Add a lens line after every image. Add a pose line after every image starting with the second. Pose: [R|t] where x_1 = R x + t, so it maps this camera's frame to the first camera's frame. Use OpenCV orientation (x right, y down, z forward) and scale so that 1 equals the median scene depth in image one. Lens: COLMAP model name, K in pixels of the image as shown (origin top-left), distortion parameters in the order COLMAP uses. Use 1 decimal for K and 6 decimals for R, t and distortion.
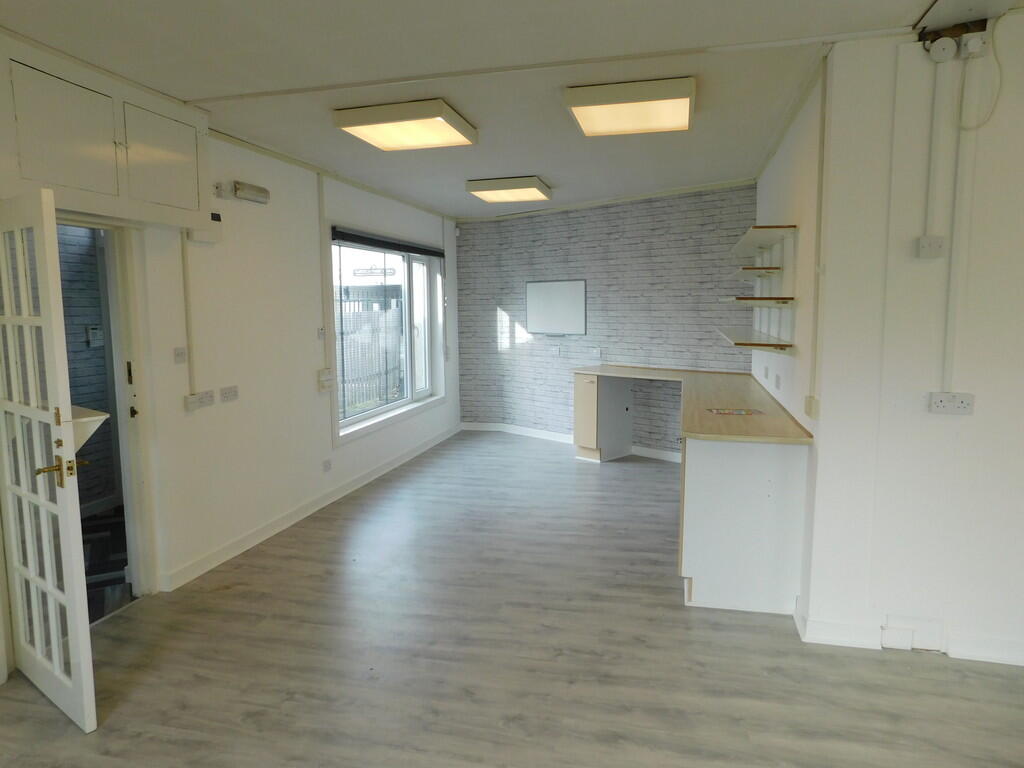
lens RADIAL K [[678.6, 0, 509.8], [0, 678.6, 386.6], [0, 0, 1]] dist [-0.040221, 0.031970]
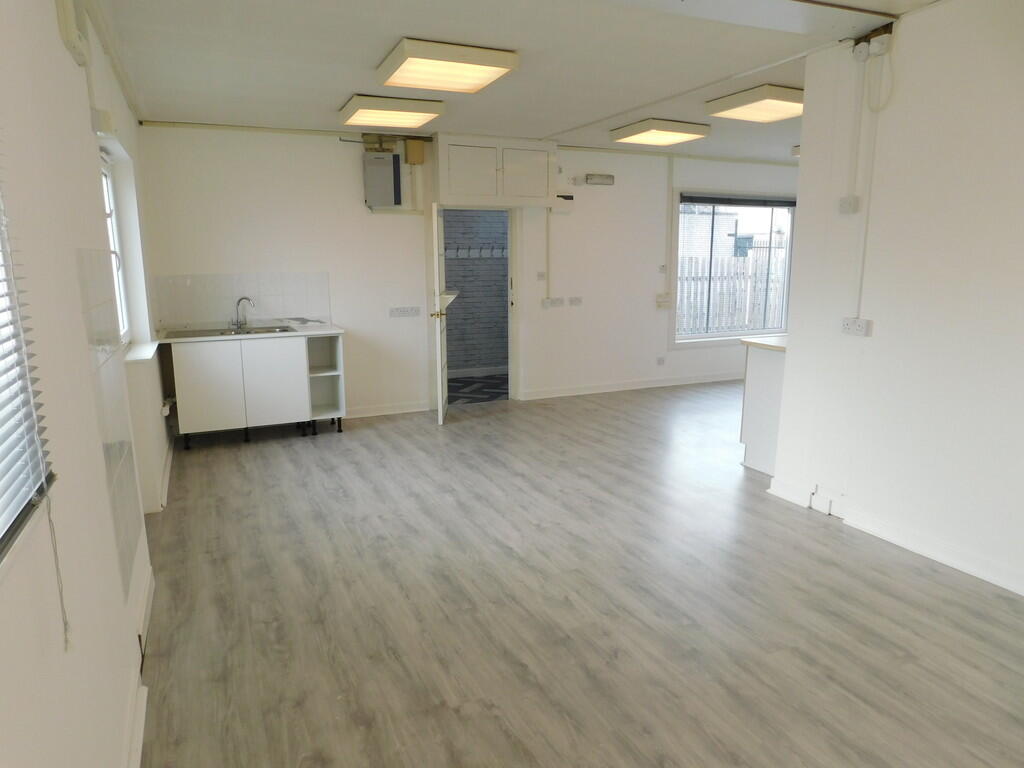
lens RADIAL K [[678.6, 0, 511.2], [0, 678.6, 384.2], [0, 0, 1]] dist [-0.040221, 0.031970]
pose [[0.635872, 0.152863, -0.756505, 0.899403], [-0.093567, 0.988228, 0.121039, 0.028665], [0.766102, -0.006182, 0.642689, -0.253879]]
